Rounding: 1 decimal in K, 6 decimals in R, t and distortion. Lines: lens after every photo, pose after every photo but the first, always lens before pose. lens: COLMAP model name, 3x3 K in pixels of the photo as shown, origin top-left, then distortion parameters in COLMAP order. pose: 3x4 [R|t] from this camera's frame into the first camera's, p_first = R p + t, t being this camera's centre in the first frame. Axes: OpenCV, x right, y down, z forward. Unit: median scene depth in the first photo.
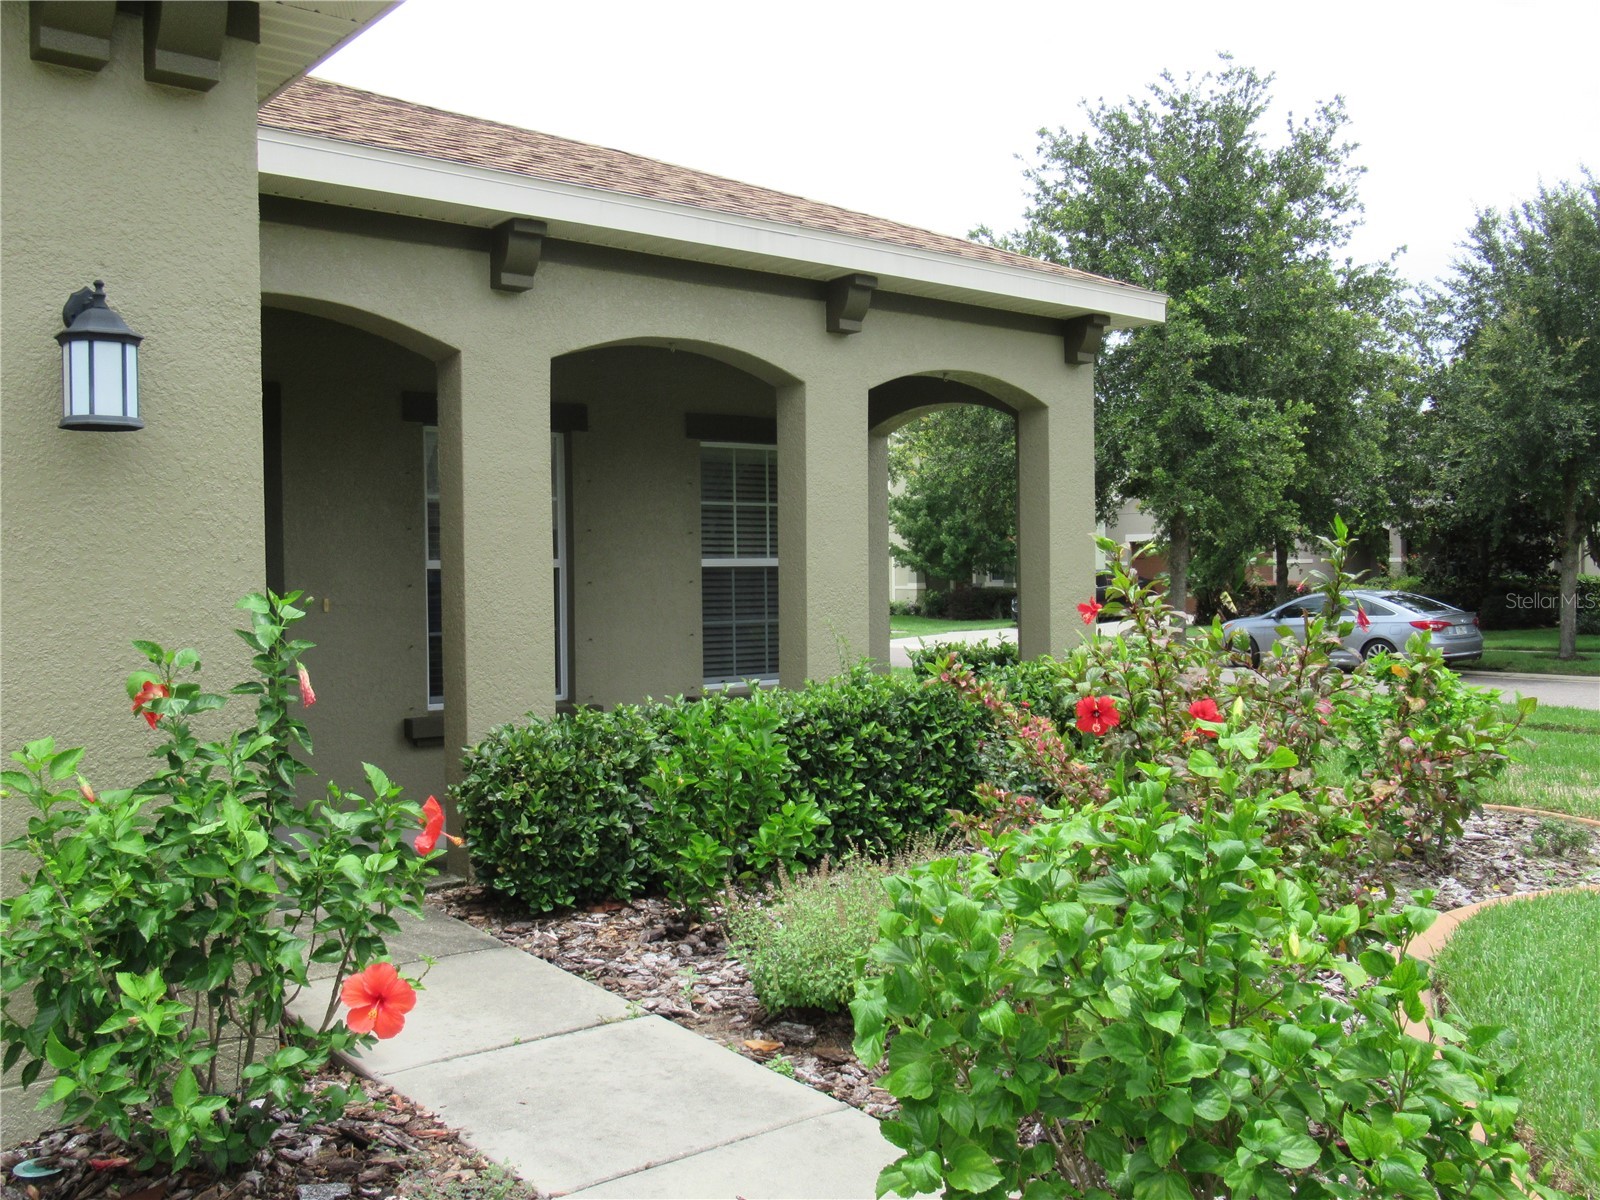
lens RADIAL K [[1408.2, 0, 801.2], [0, 1408.2, 607.0], [0, 0, 1]] dist [-0.003194, -0.003447]
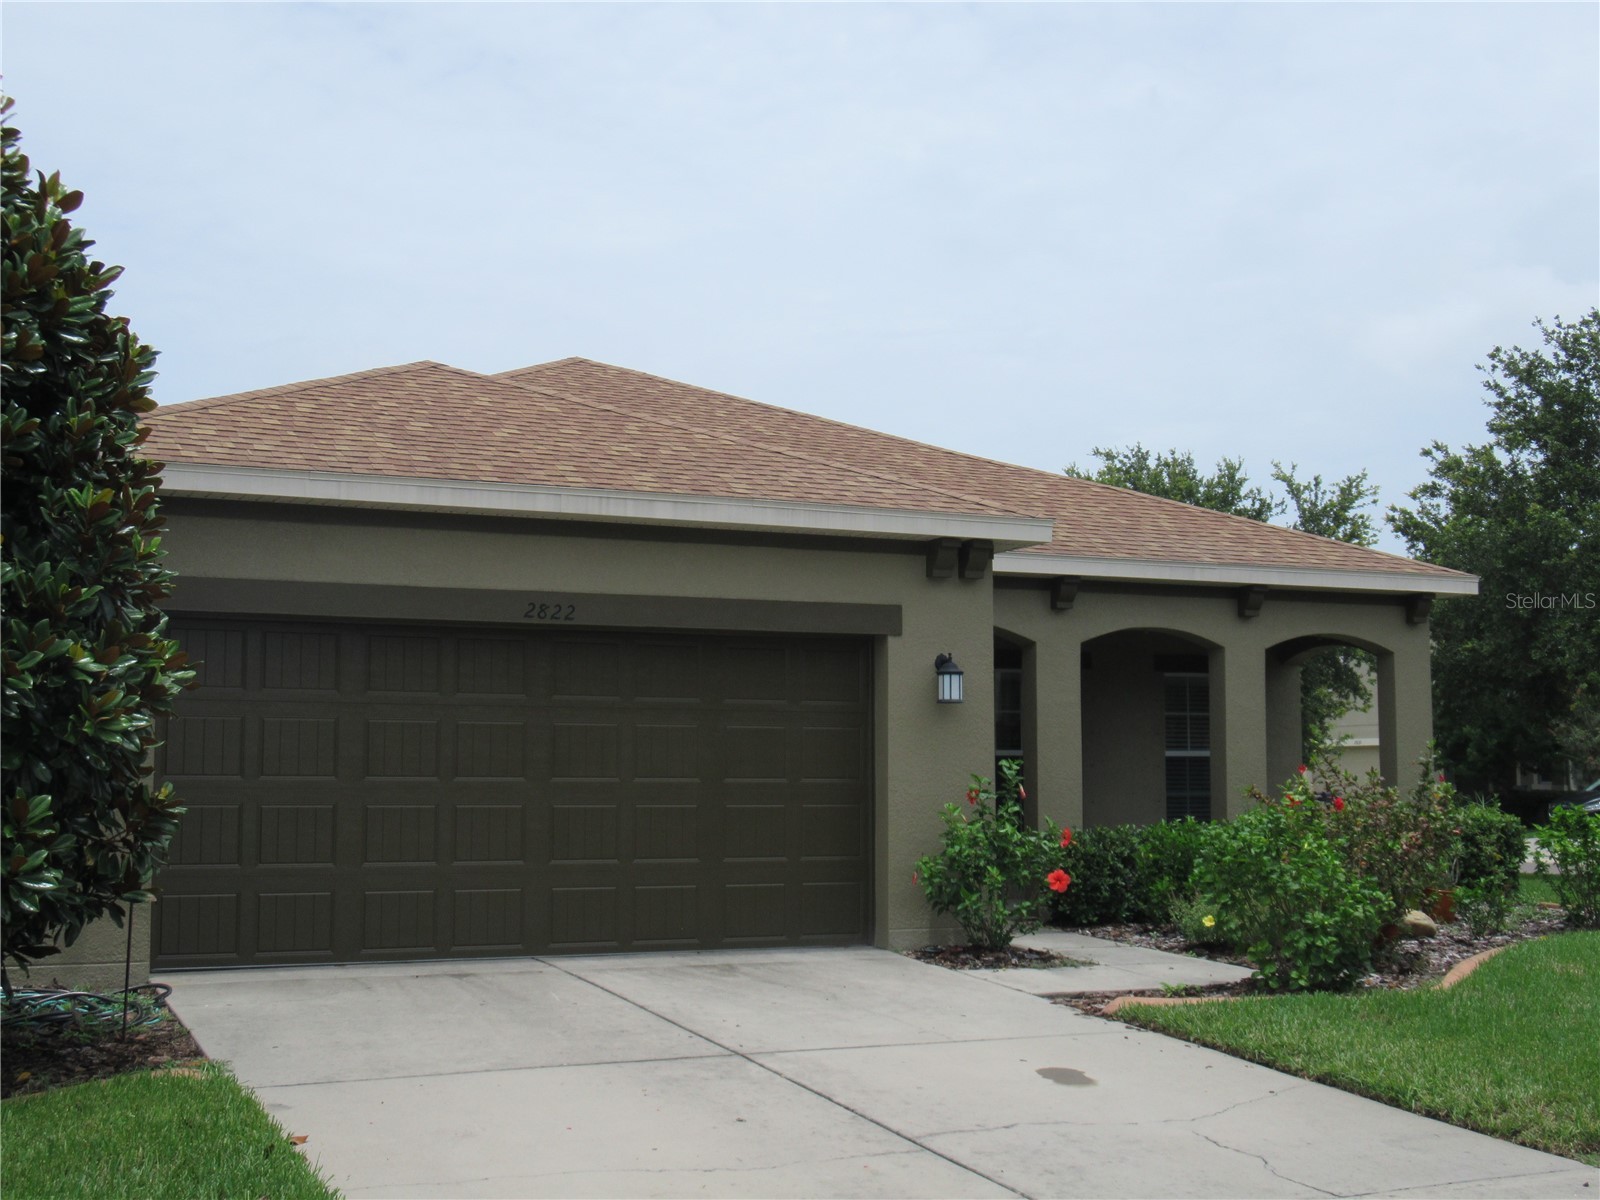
lens RADIAL K [[1785.5, 0, 799.6], [0, 1785.5, 610.1], [0, 0, 1]] dist [-0.028197, 0.000000]
pose [[0.960853, -0.013671, -0.276721, 0.133500], [-0.017925, 0.993622, -0.111330, 0.057261], [0.276478, 0.111932, 0.954480, -1.517397]]
